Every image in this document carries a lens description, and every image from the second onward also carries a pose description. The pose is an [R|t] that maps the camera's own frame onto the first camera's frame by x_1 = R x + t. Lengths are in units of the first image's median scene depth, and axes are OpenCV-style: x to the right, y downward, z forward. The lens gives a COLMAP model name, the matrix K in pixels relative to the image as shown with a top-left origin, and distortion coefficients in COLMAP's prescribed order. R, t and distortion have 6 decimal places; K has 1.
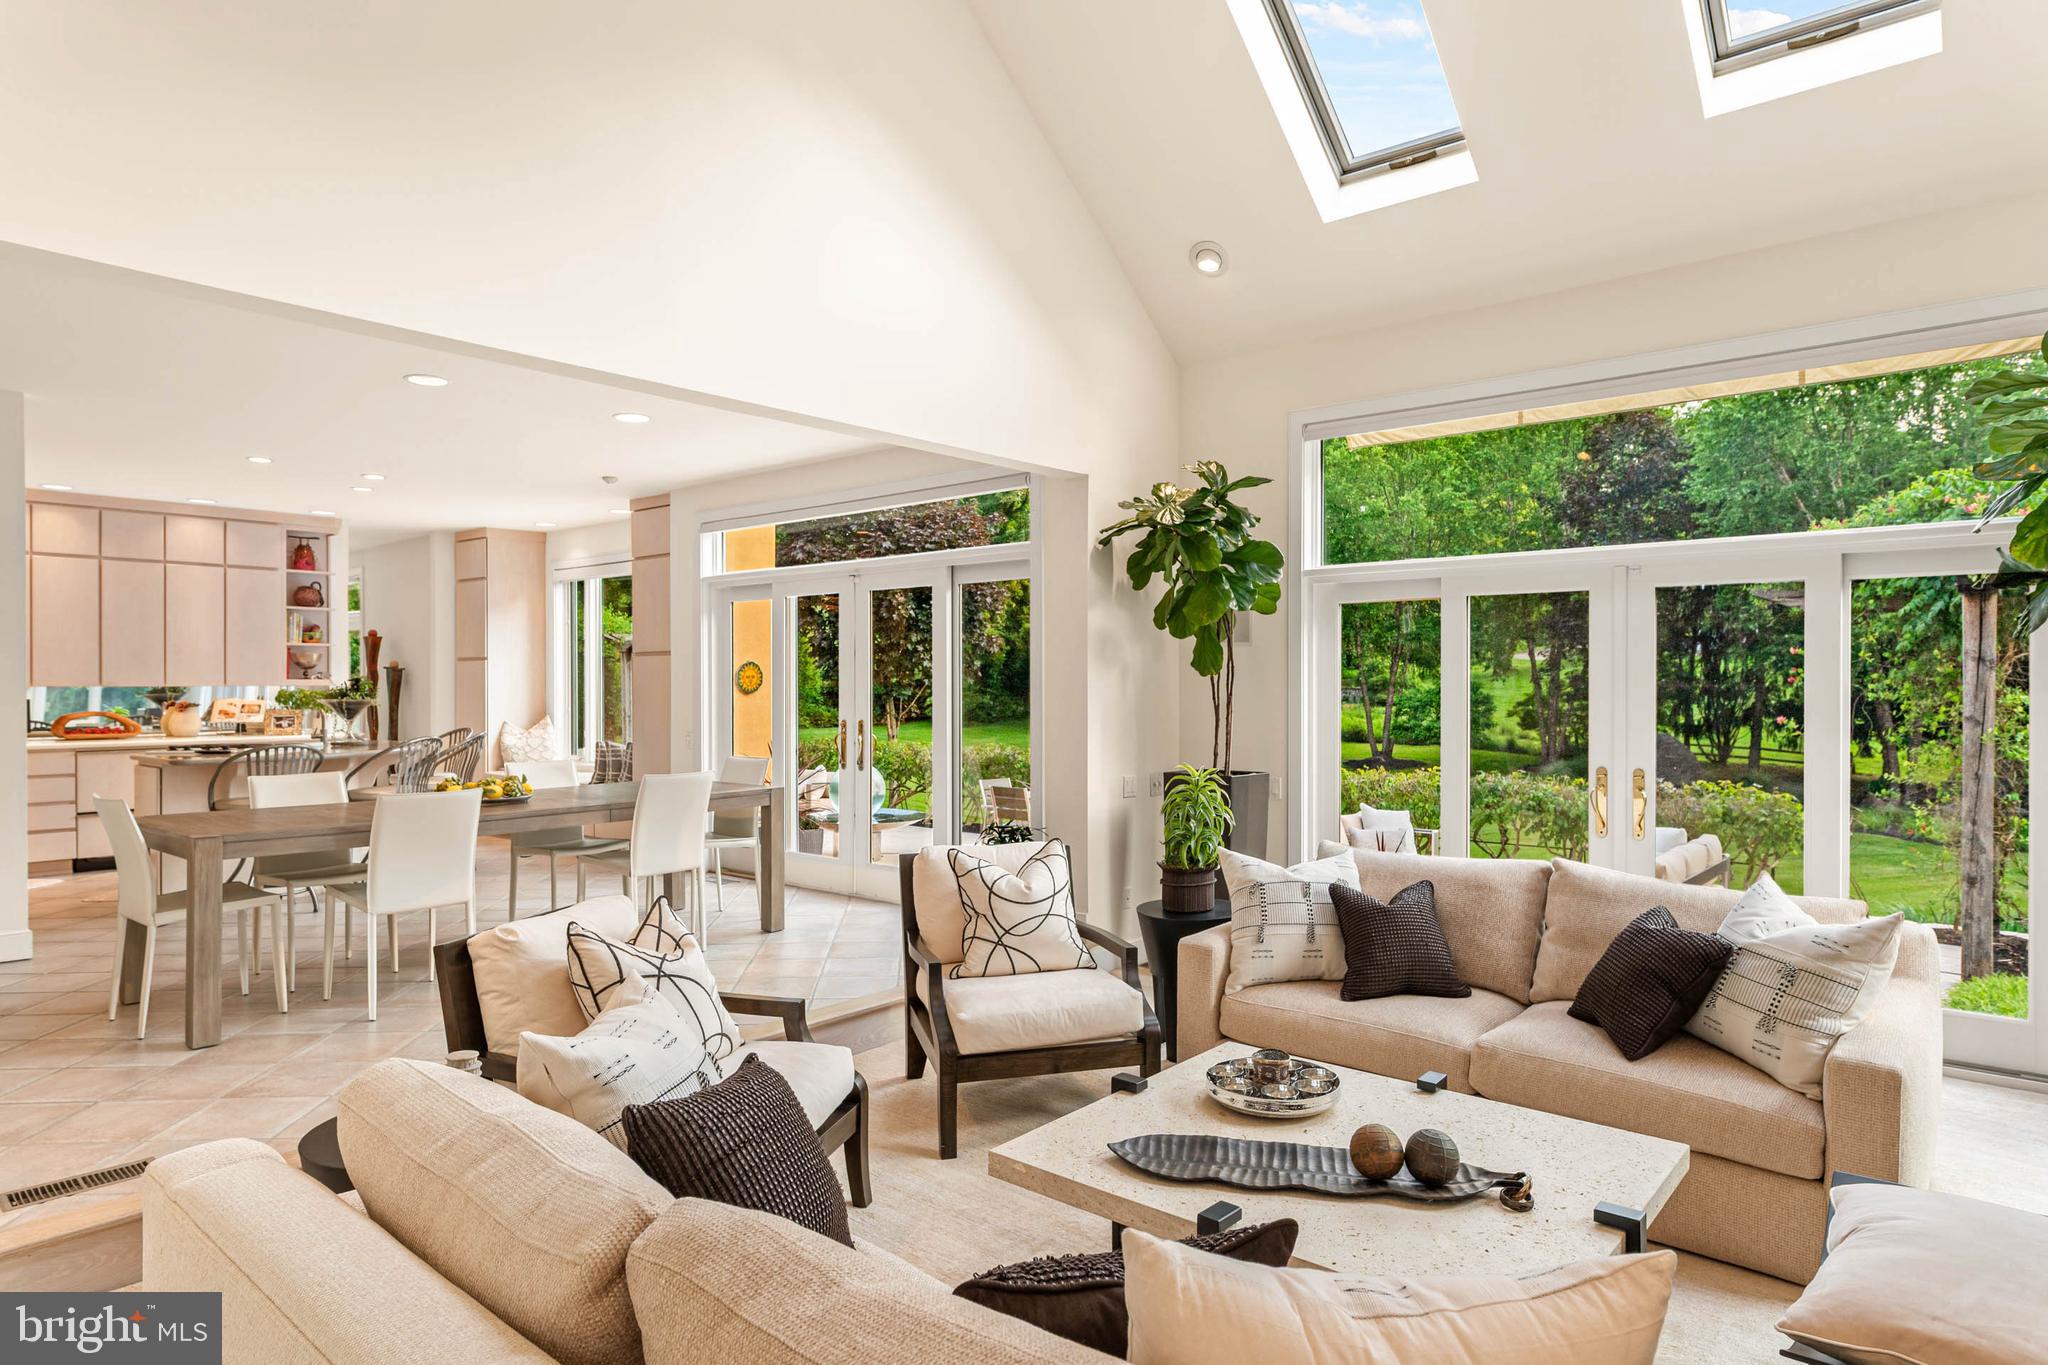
lens RADIAL K [[1178.6, 0, 1025.0], [0, 1178.6, 682.7], [0, 0, 1]] dist [0.001552, 0.001349]
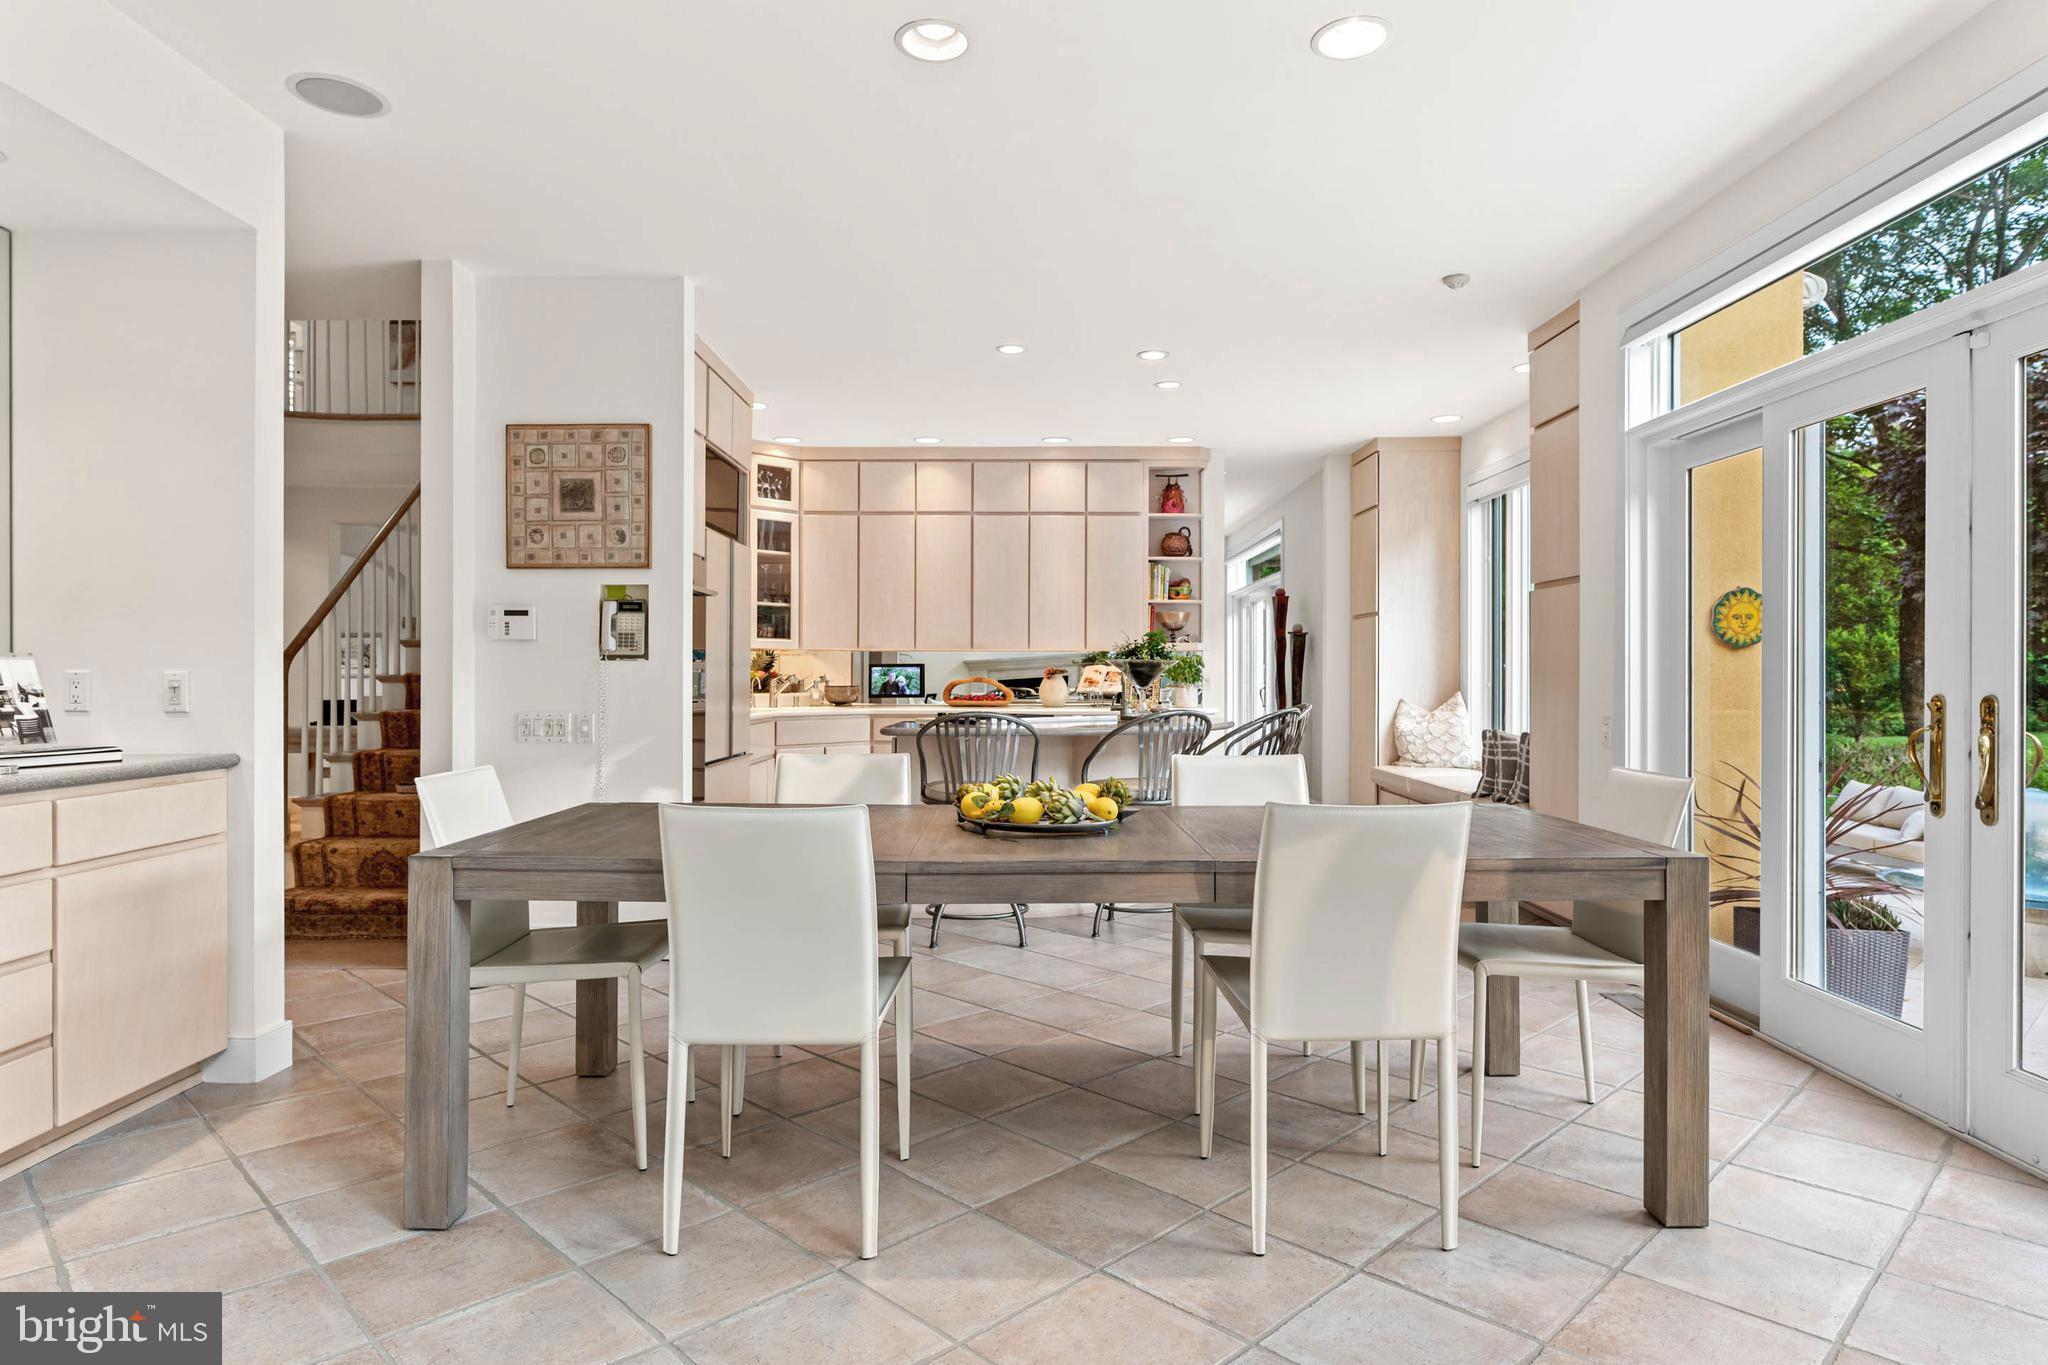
lens RADIAL K [[1178.6, 0, 1029.7], [0, 1178.6, 676.2], [0, 0, 1]] dist [0.001552, 0.001349]
pose [[0.648395, 0.003389, -0.761297, -0.036085], [-0.002270, 0.999994, 0.002518, 0.019189], [0.761301, 0.000095, 0.648399, 0.383130]]
